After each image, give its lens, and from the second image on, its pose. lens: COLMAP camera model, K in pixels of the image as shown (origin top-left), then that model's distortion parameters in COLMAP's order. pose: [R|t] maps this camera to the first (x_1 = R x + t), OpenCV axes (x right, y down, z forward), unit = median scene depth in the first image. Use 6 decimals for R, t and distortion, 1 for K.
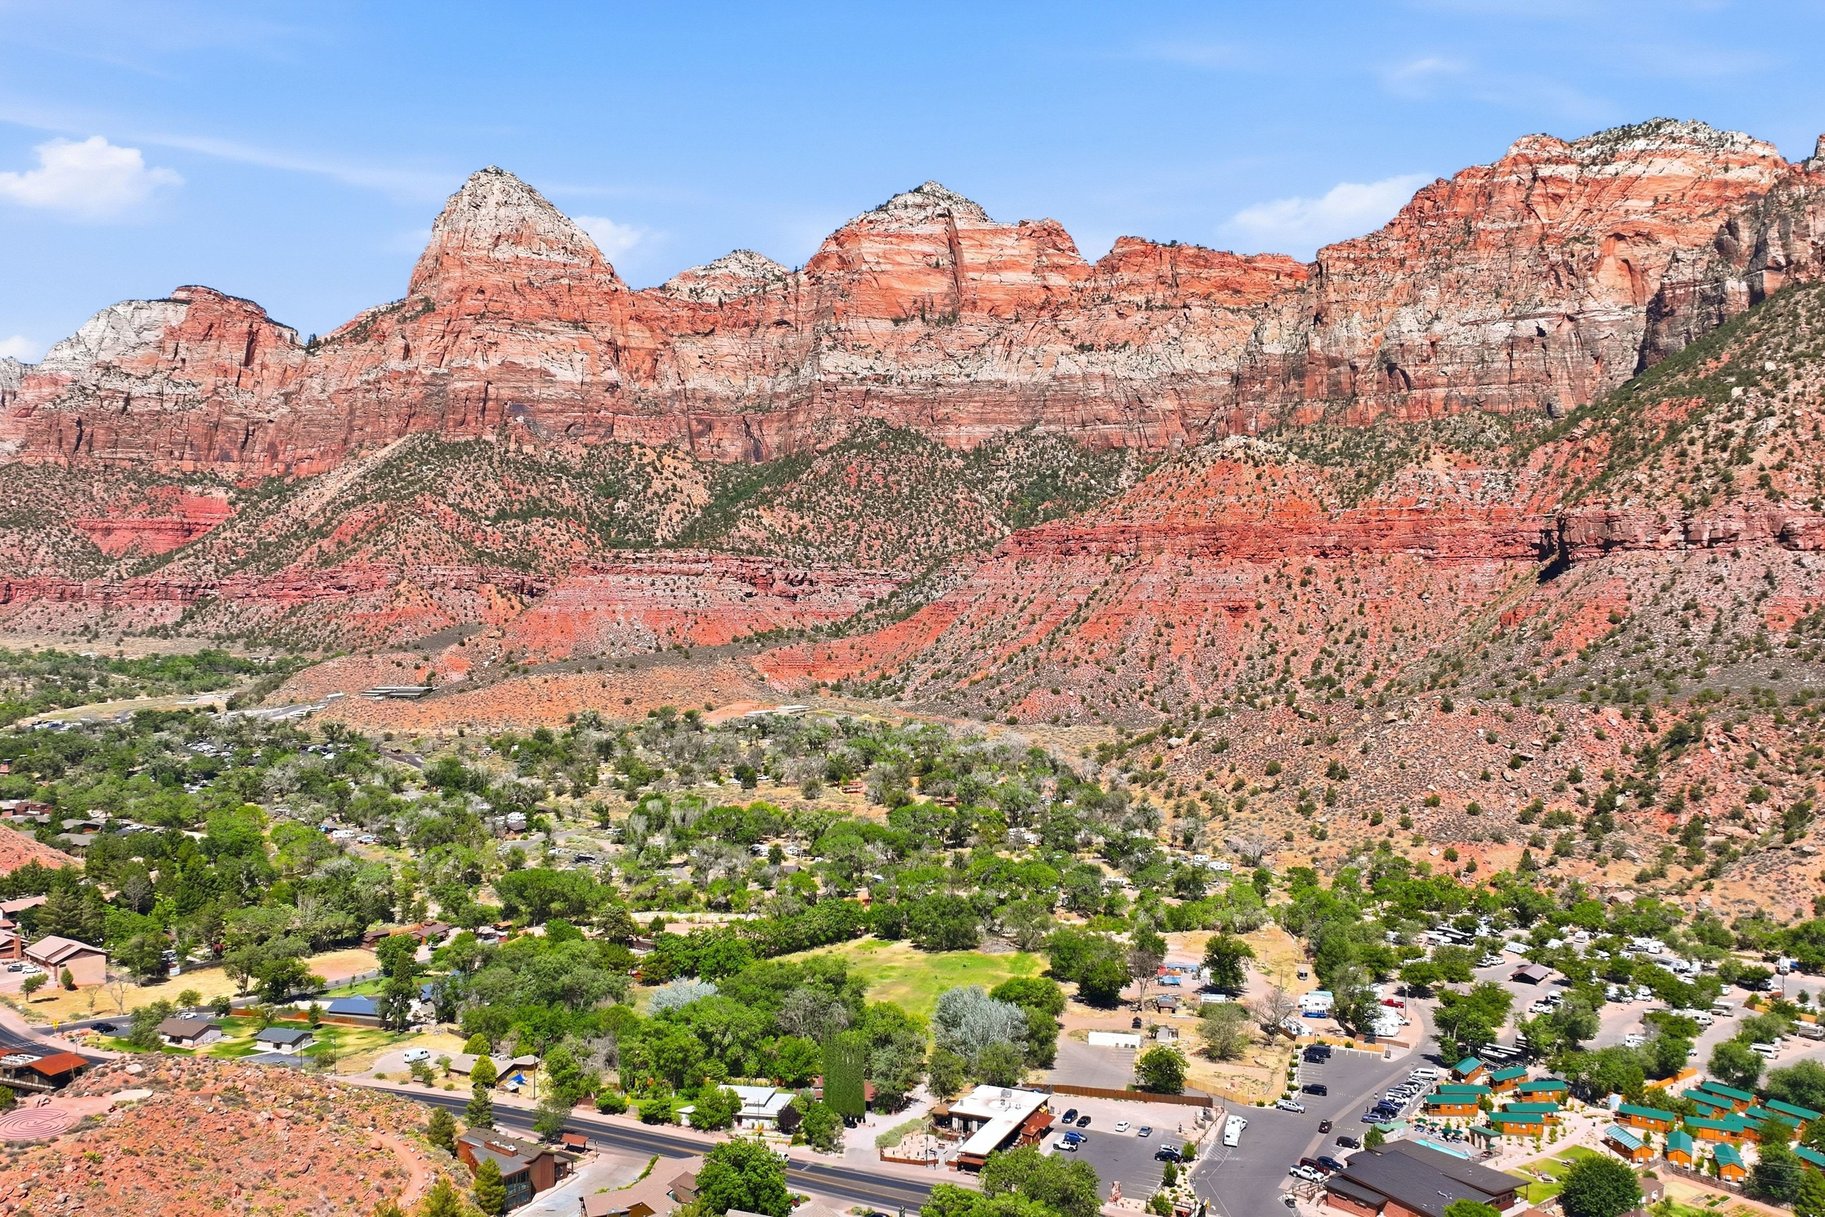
lens RADIAL K [[1515.4, 0, 914.8], [0, 1515.4, 597.9], [0, 0, 1]] dist [0.012065, -0.011256]
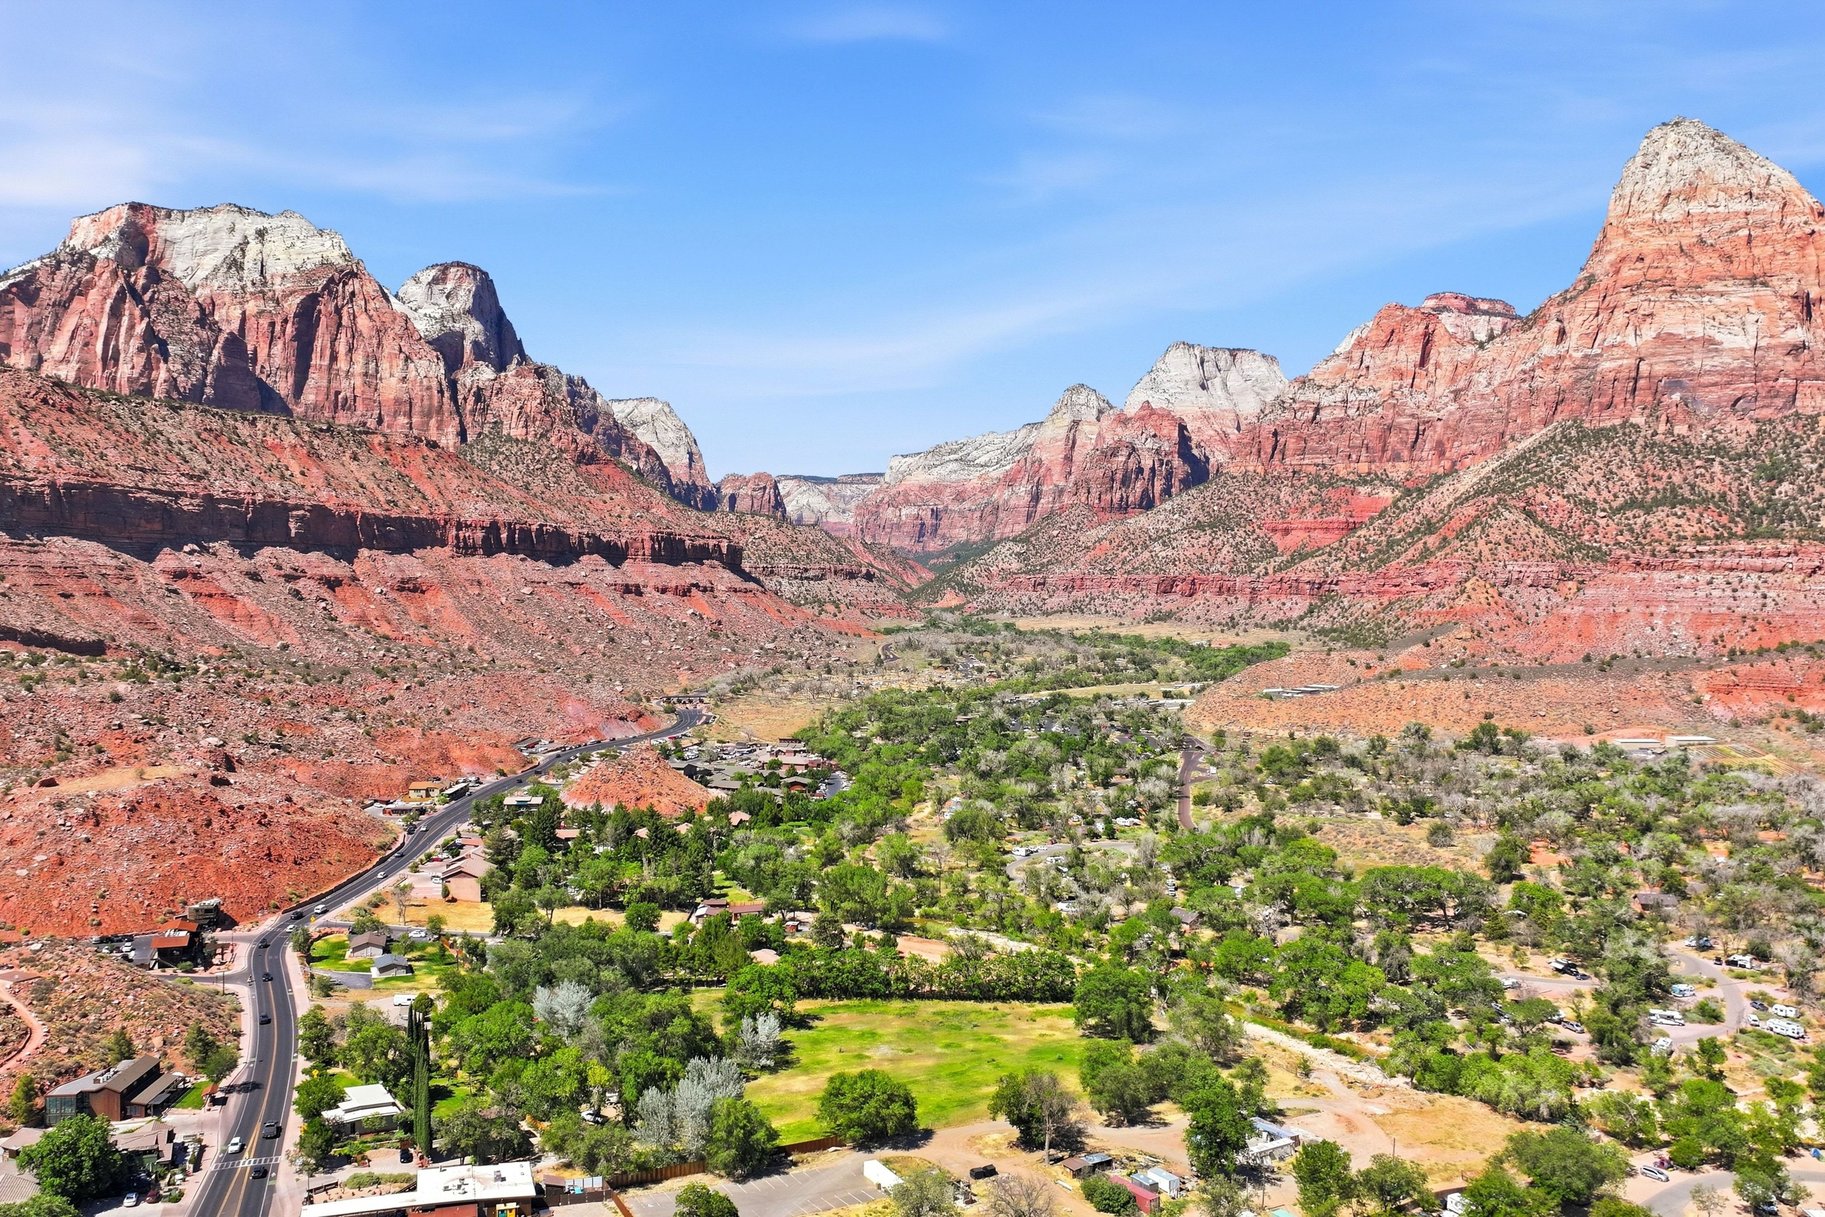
lens RADIAL K [[1515.4, 0, 922.6], [0, 1515.4, 599.8], [0, 0, 1]] dist [0.012065, -0.011256]
pose [[0.672859, 0.013996, -0.739638, 0.101534], [-0.011300, 0.999899, 0.008642, -0.001199], [0.739685, 0.002543, 0.672949, 0.071568]]
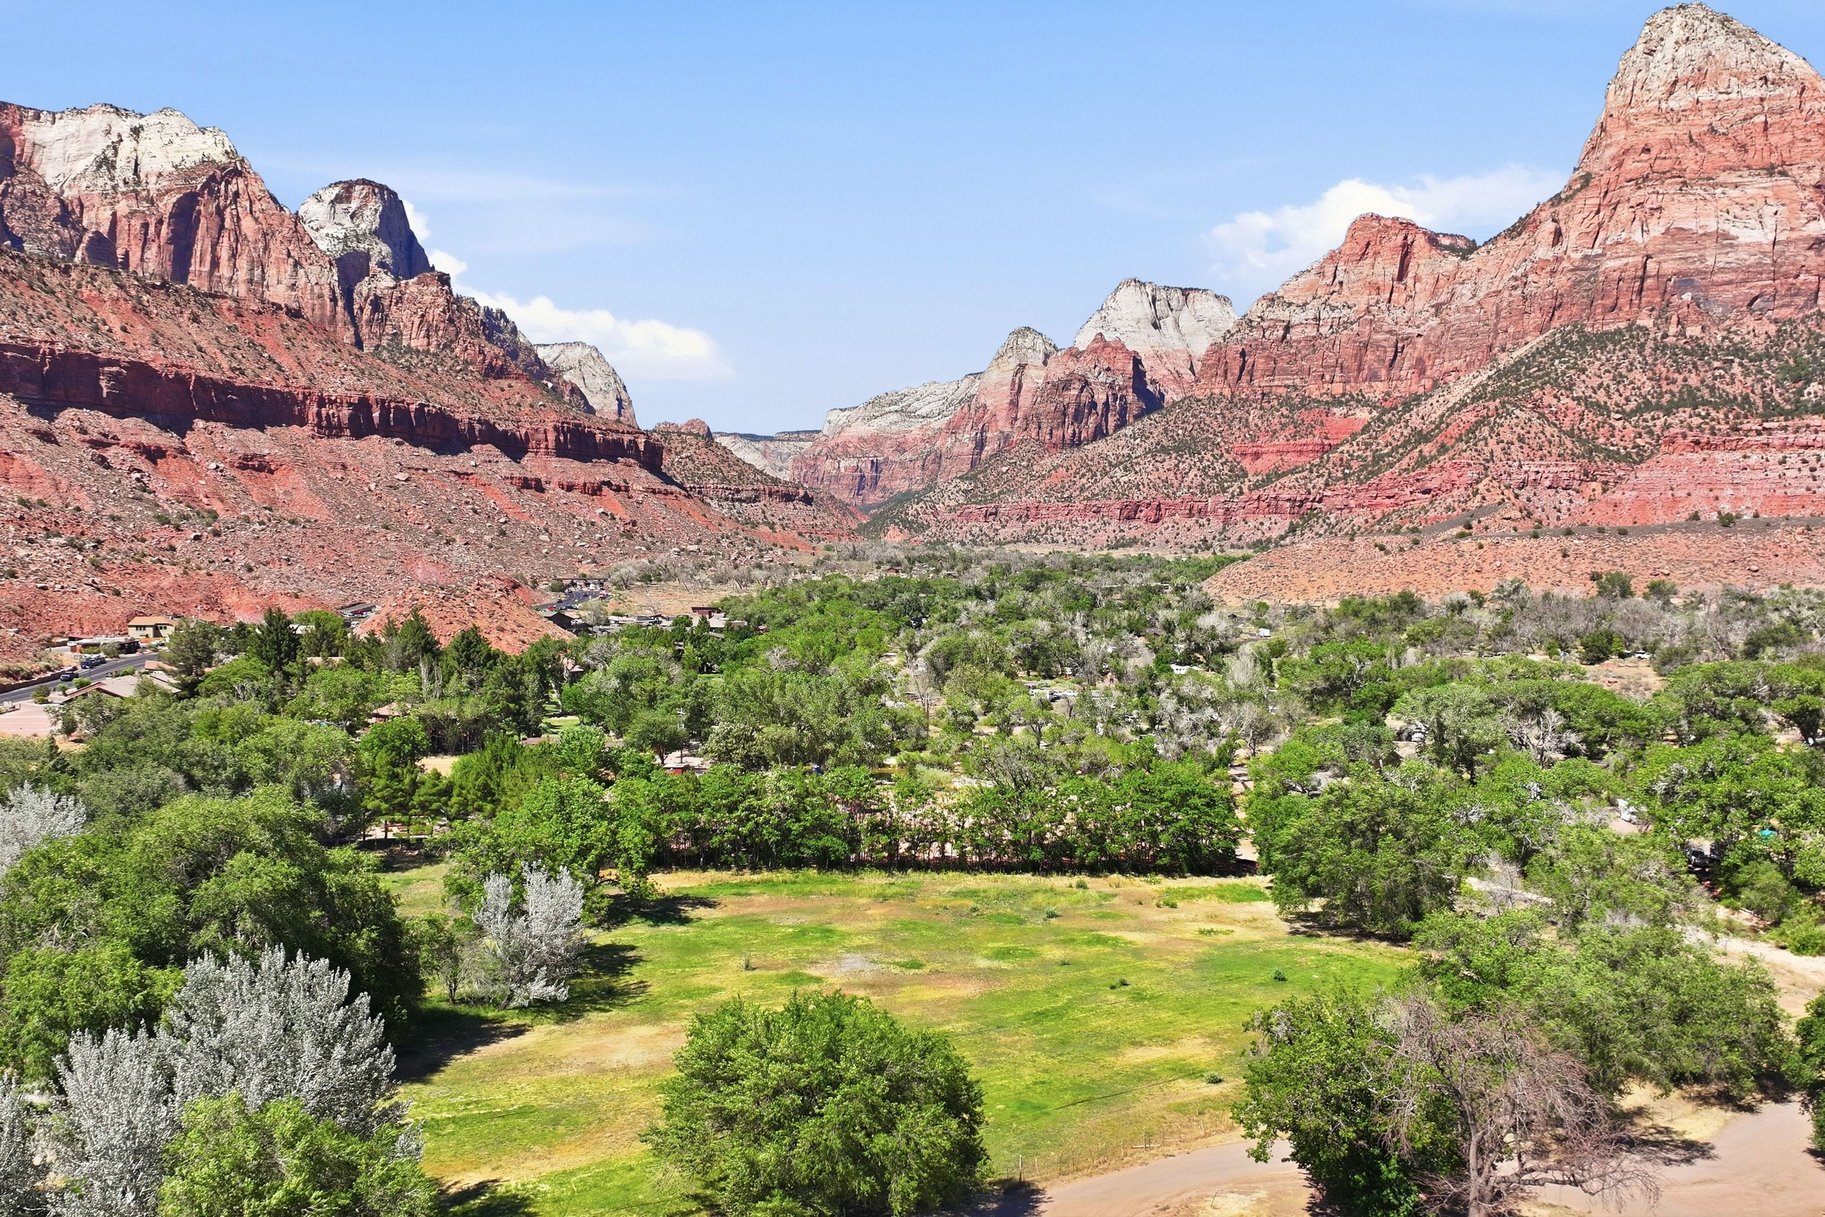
lens RADIAL K [[1515.4, 0, 919.4], [0, 1515.4, 603.5], [0, 0, 1]] dist [0.012065, -0.011256]
pose [[0.701075, 0.029705, -0.712468, 0.037620], [-0.011064, 0.999465, 0.030783, 0.026574], [0.713001, -0.013698, 0.701029, 0.125633]]
